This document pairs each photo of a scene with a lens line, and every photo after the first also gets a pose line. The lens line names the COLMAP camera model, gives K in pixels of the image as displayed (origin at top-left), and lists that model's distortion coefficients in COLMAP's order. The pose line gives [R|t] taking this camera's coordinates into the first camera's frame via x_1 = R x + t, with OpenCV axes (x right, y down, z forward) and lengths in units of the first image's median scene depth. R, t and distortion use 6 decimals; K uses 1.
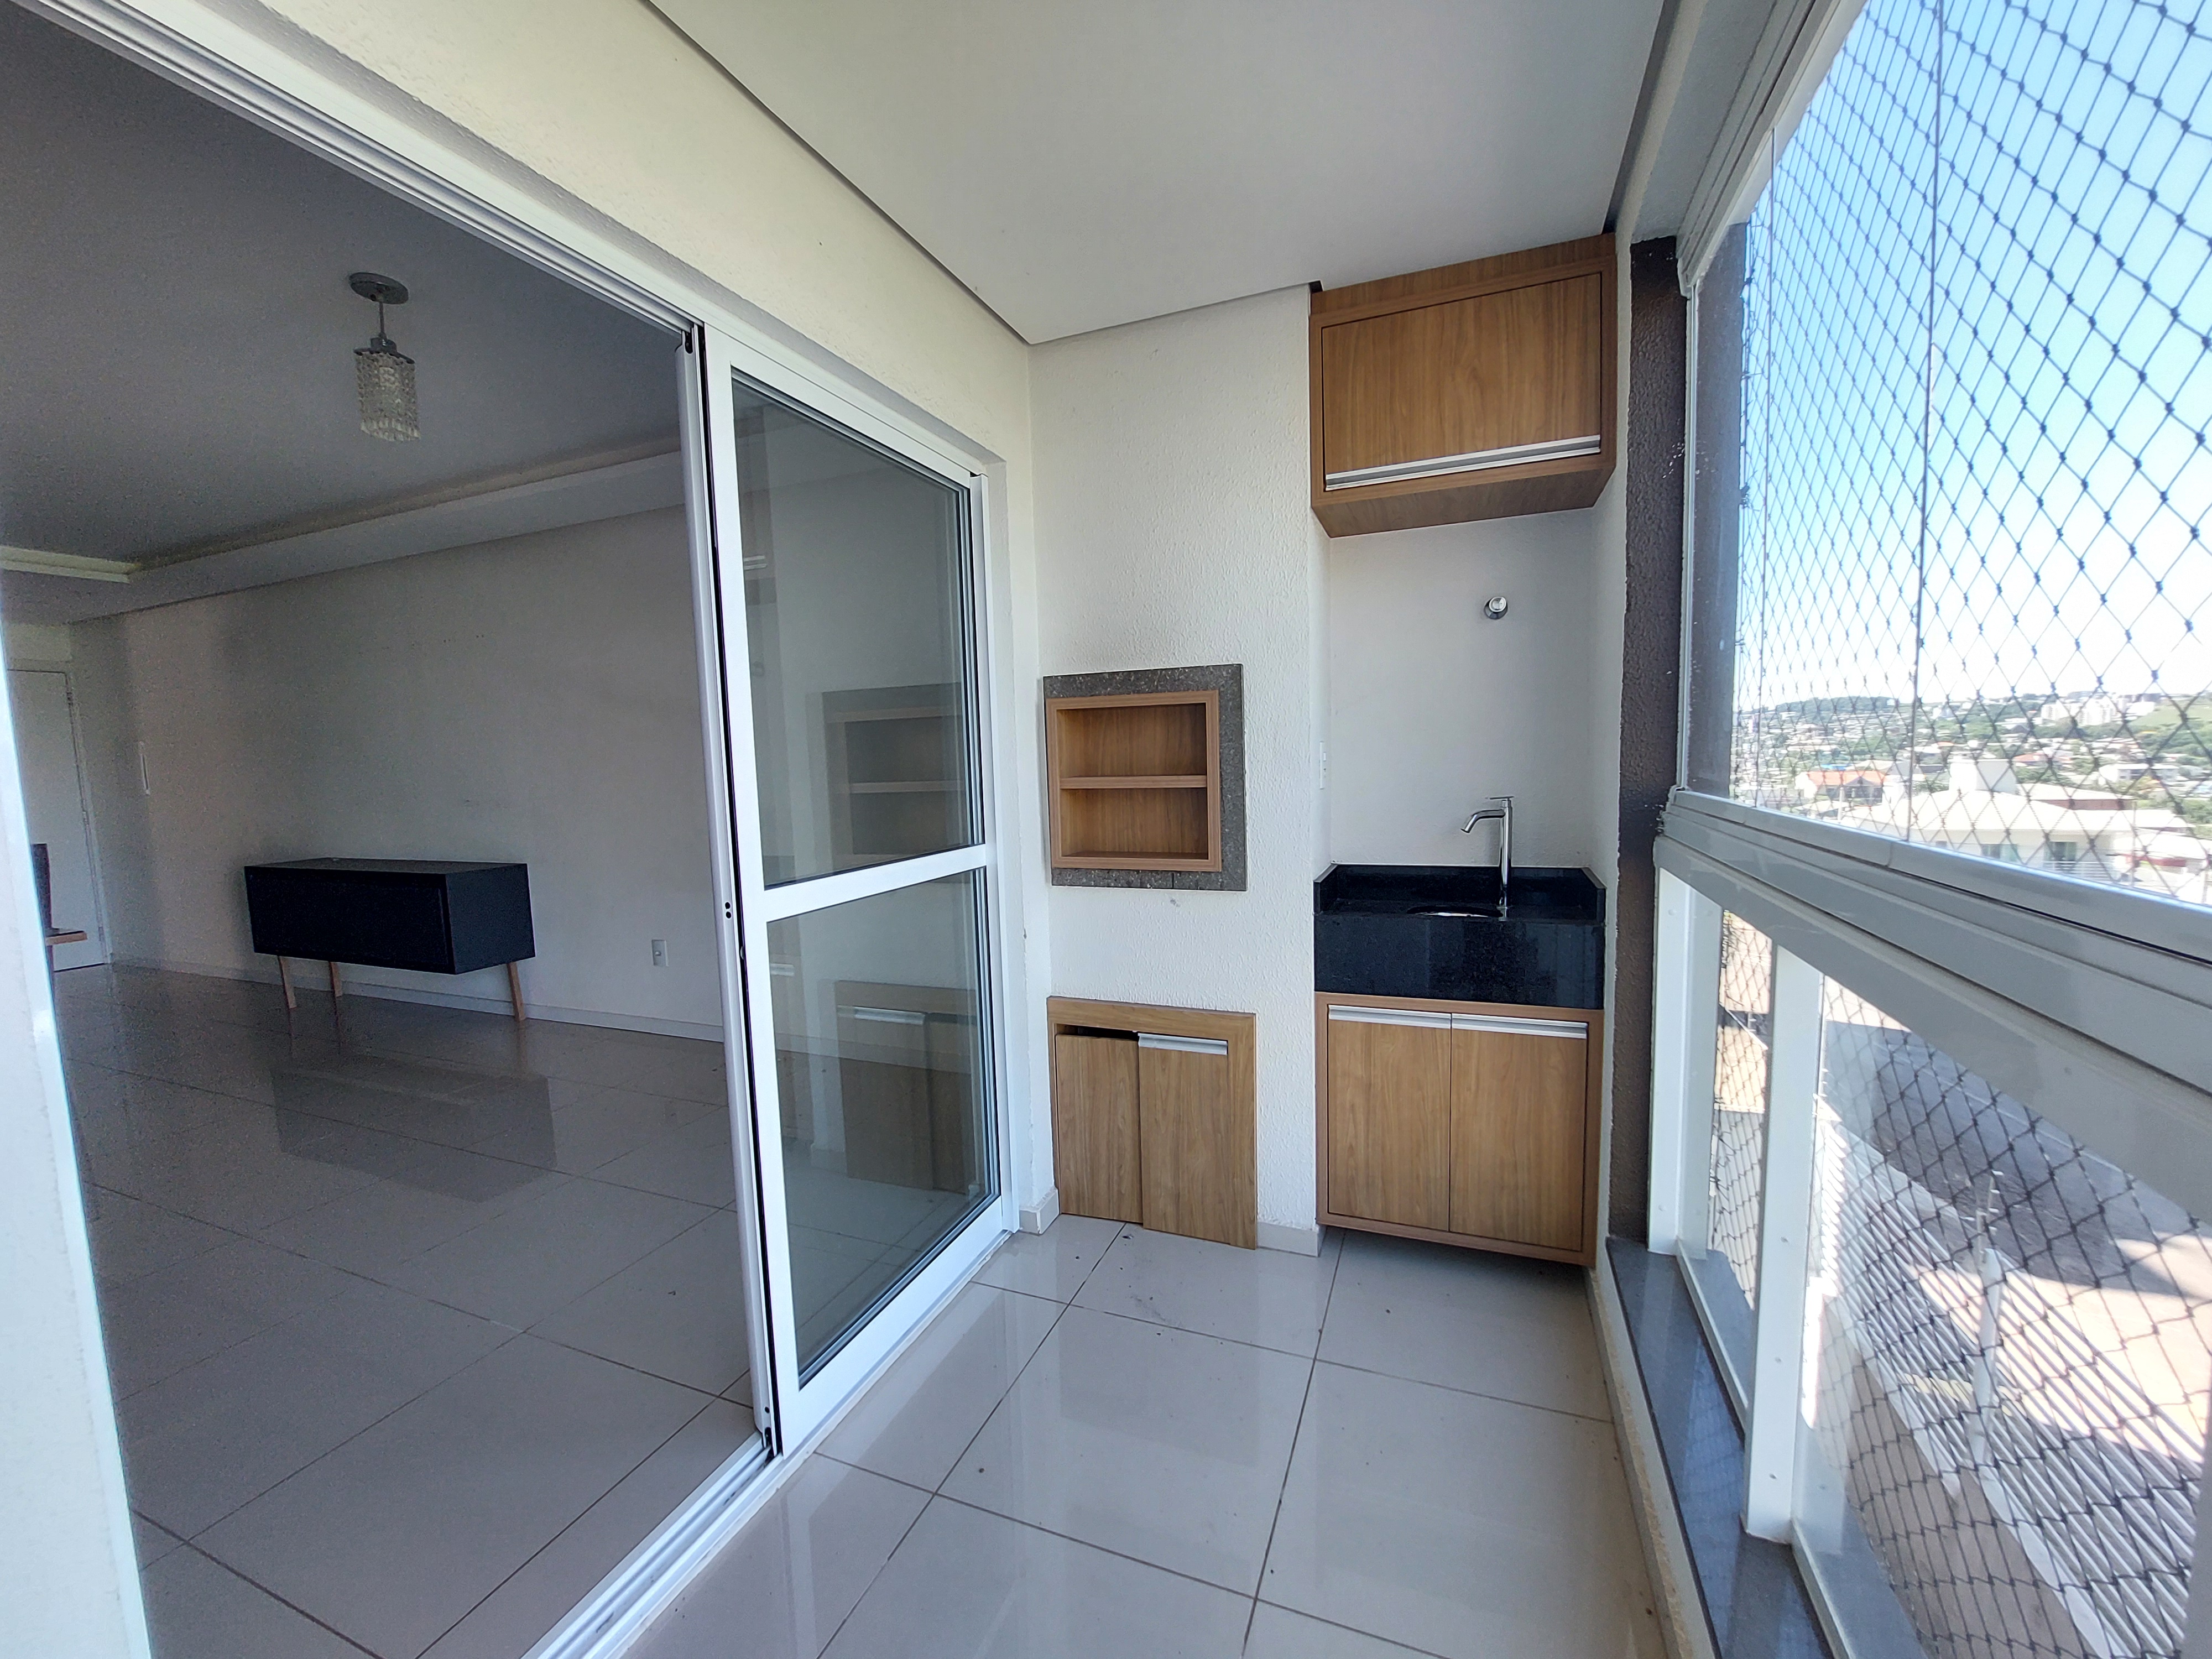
lens RADIAL K [[873.1, 0, 1106.0], [0, 873.1, 829.5], [0, 0, 1]] dist [-0.013581, 0.000155]
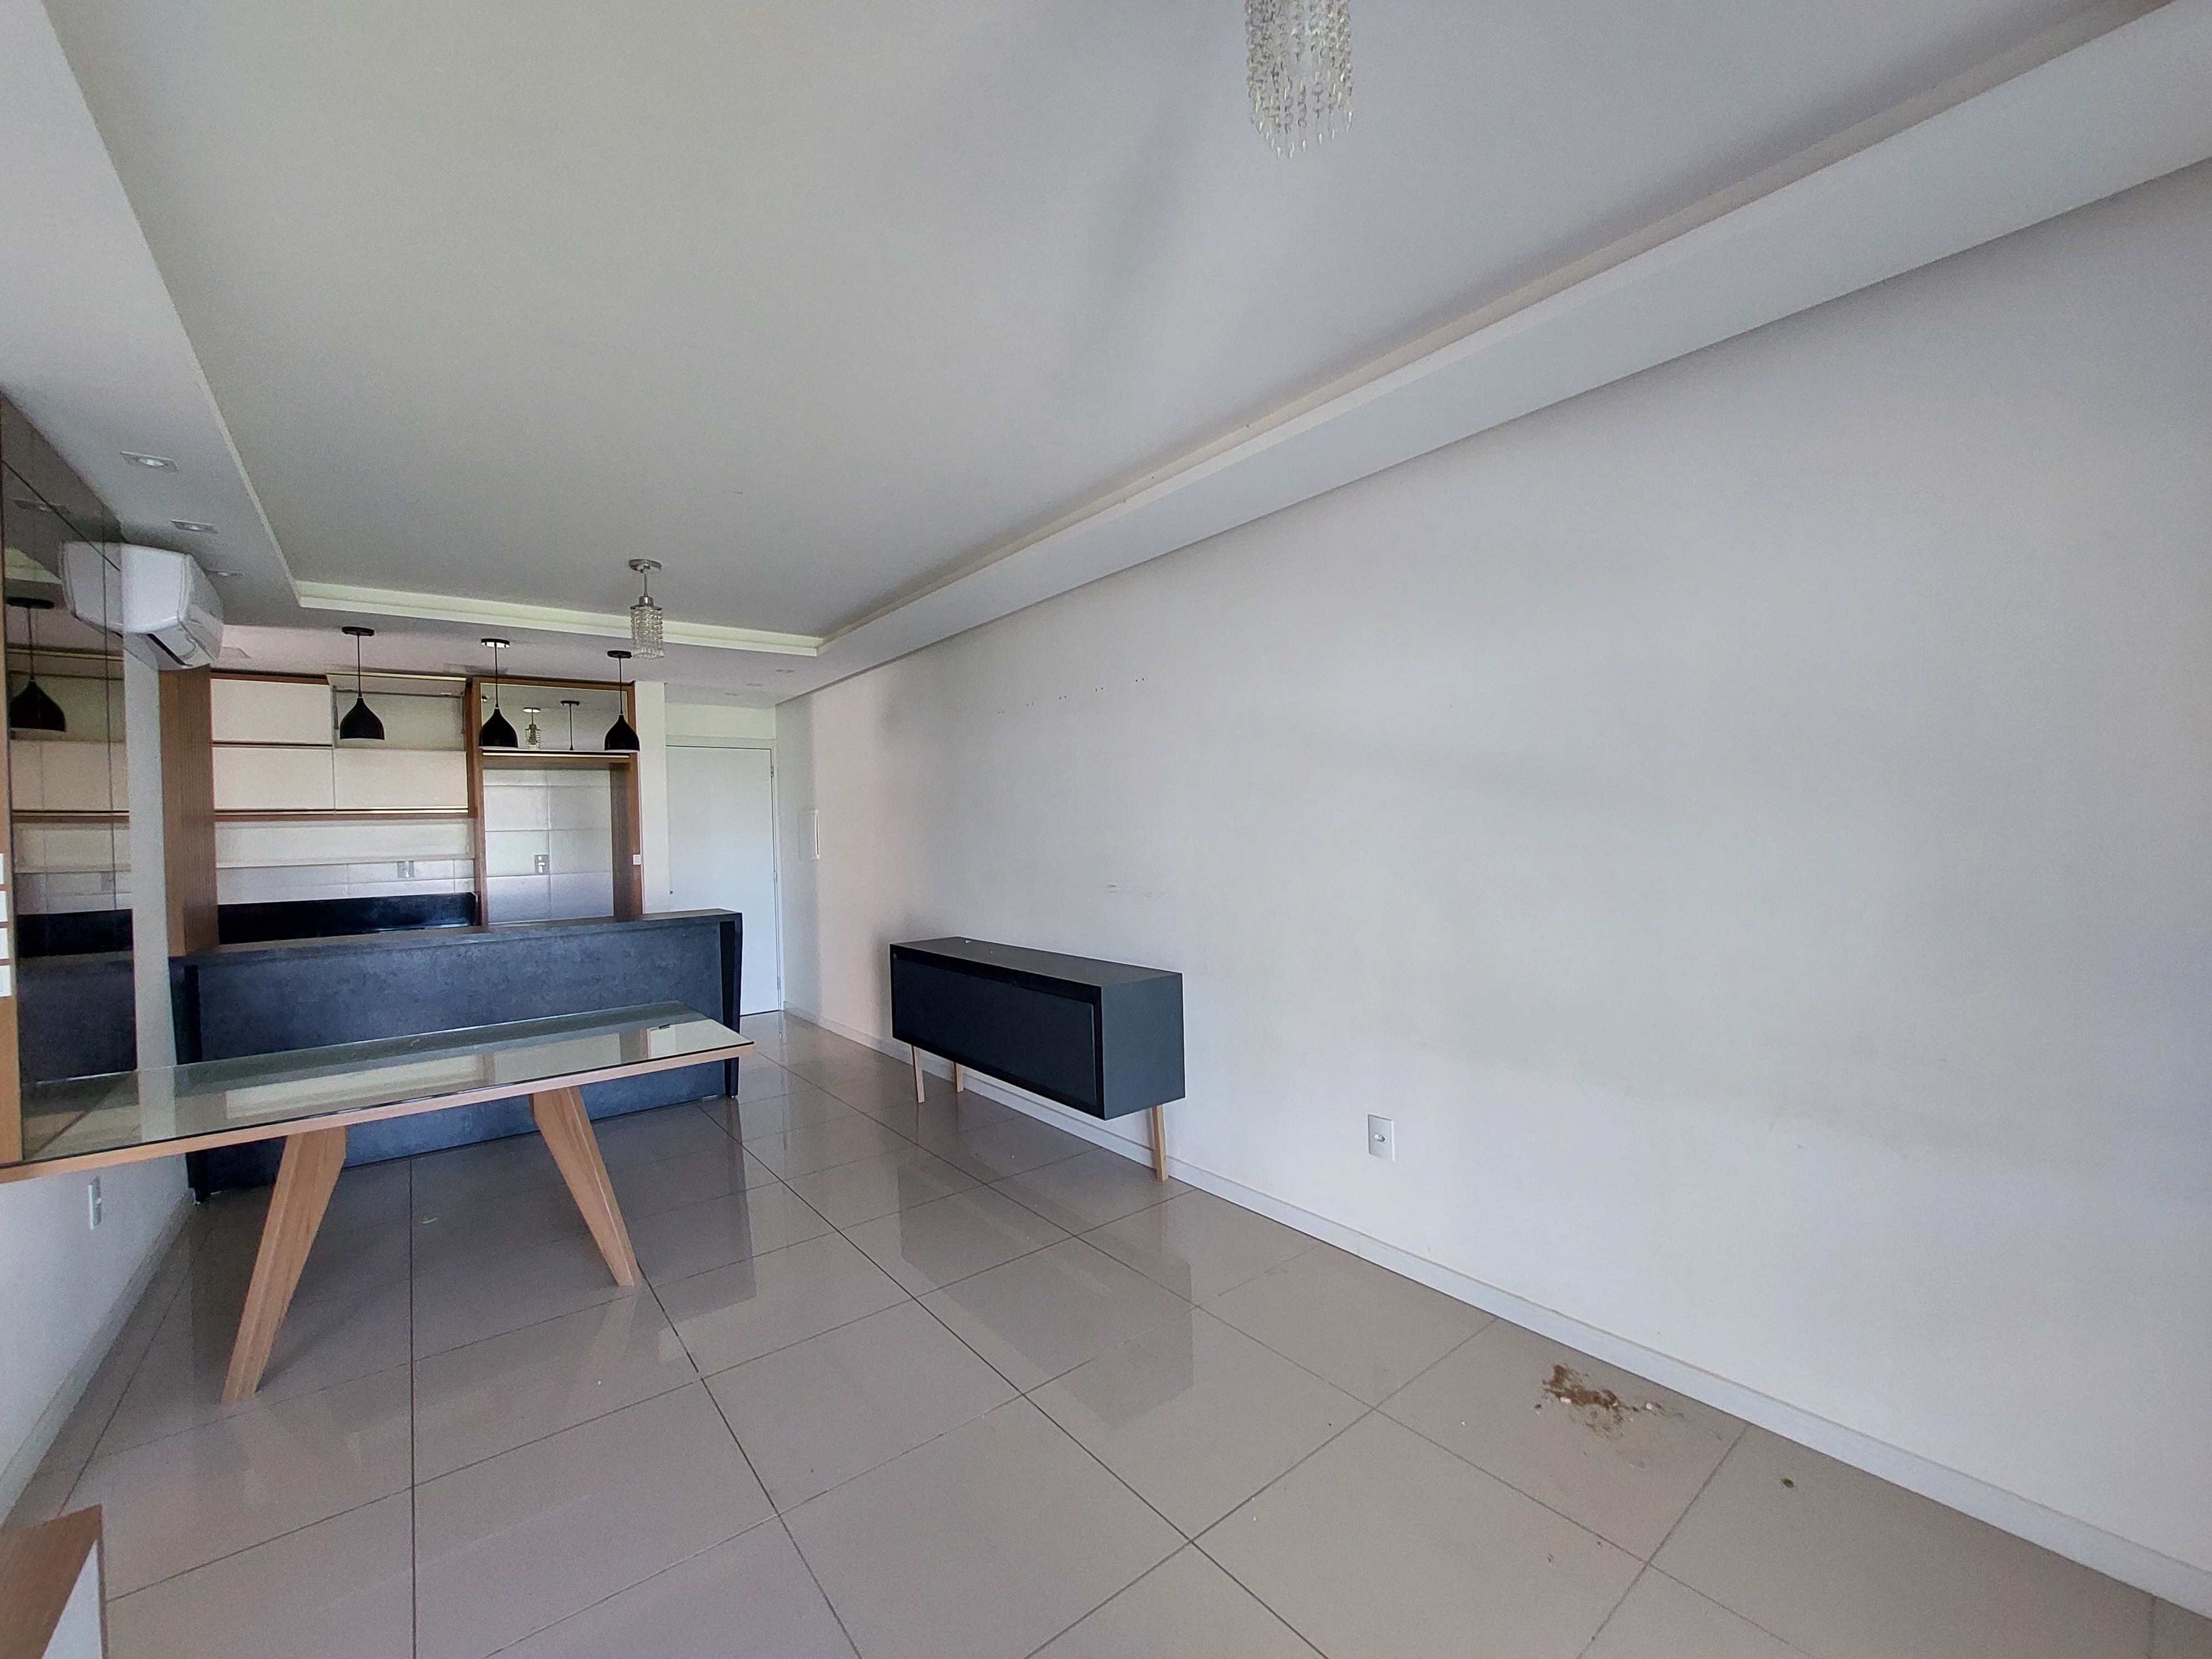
lens RADIAL K [[873.1, 0, 1106.0], [0, 873.1, 829.5], [0, 0, 1]] dist [-0.013581, 0.000155]
pose [[0.871209, 0.005627, -0.490881, -0.346021], [-0.037694, 0.997749, -0.055462, -0.041326], [0.489464, 0.066822, 0.869460, 0.293727]]
